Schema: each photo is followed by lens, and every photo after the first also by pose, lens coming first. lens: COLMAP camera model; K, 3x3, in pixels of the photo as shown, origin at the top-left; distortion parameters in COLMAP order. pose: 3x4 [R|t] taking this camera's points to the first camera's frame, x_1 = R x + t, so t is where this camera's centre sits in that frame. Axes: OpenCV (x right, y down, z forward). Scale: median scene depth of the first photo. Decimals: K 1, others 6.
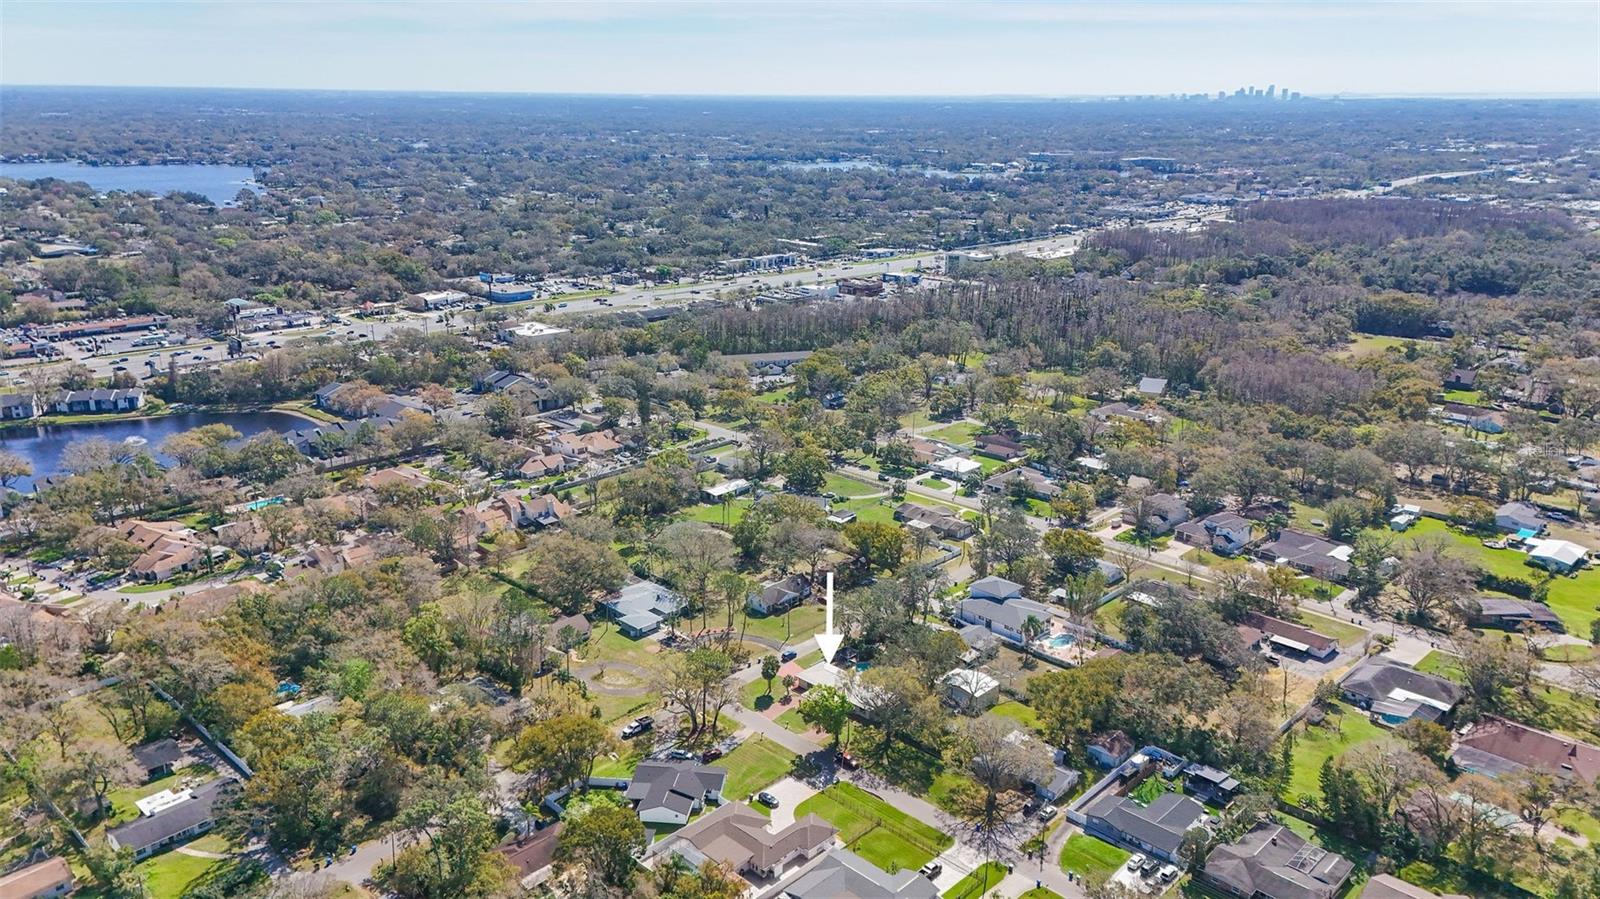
lens RADIAL K [[1166.3, 0, 800.0], [0, 1166.3, 449.5], [0, 0, 1]] dist [0.145496, -0.150656]
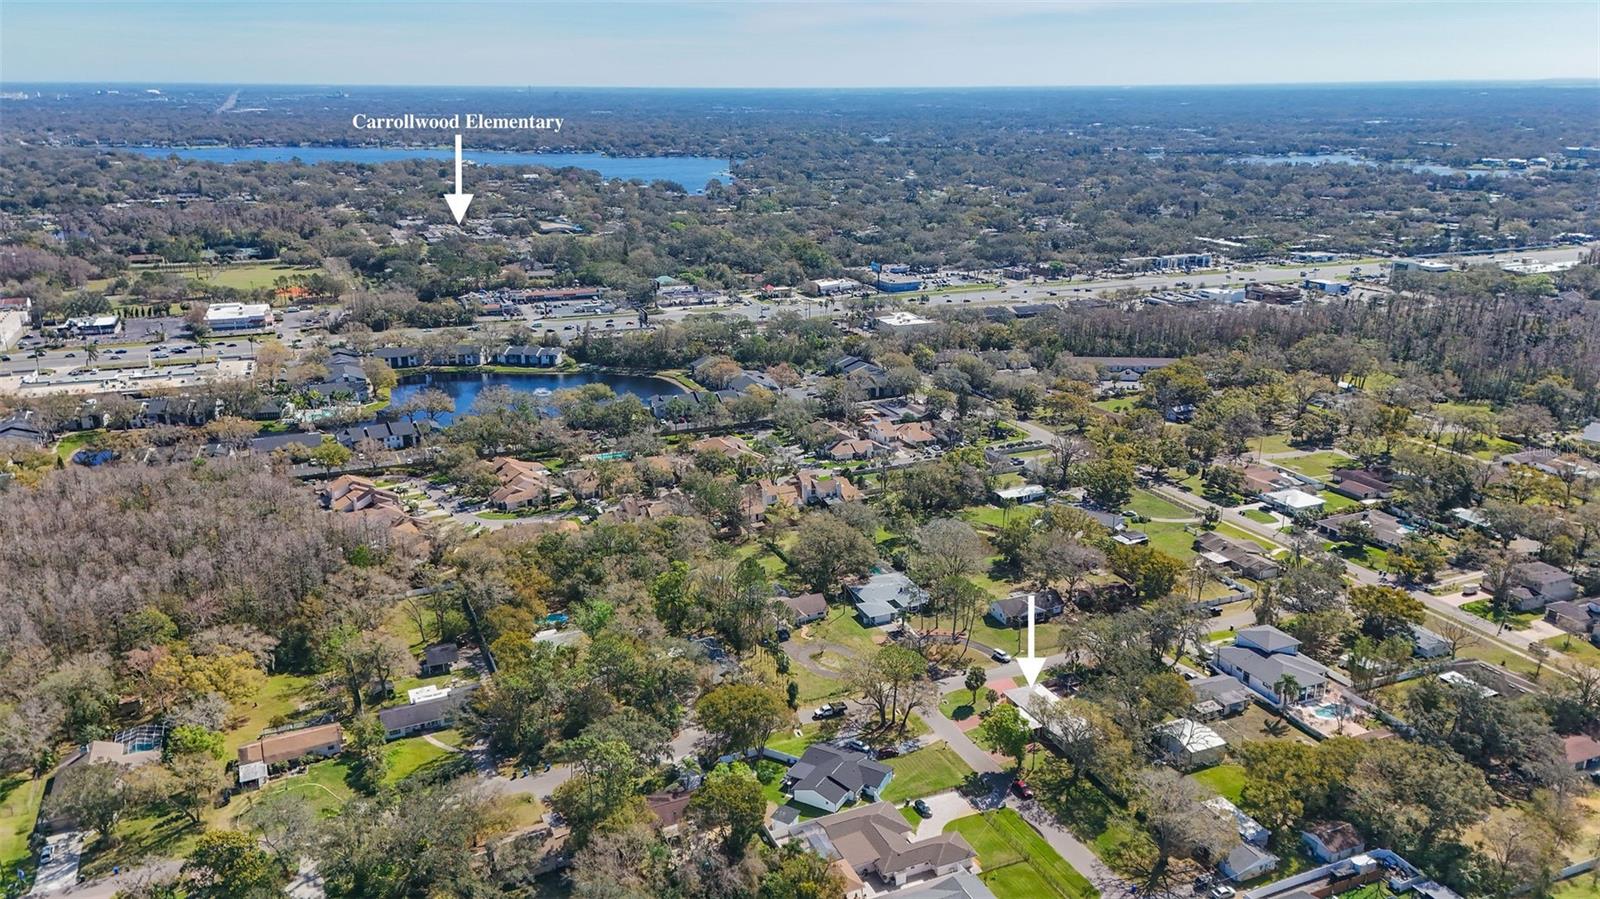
lens RADIAL K [[1166.3, 0, 800.0], [0, 1166.3, 449.5], [0, 0, 1]] dist [0.145496, -0.150656]
pose [[0.927405, 0.106863, -0.358470, 0.107479], [-0.104997, 0.994165, 0.024729, -0.006895], [0.359021, 0.014704, 0.933214, 0.023750]]
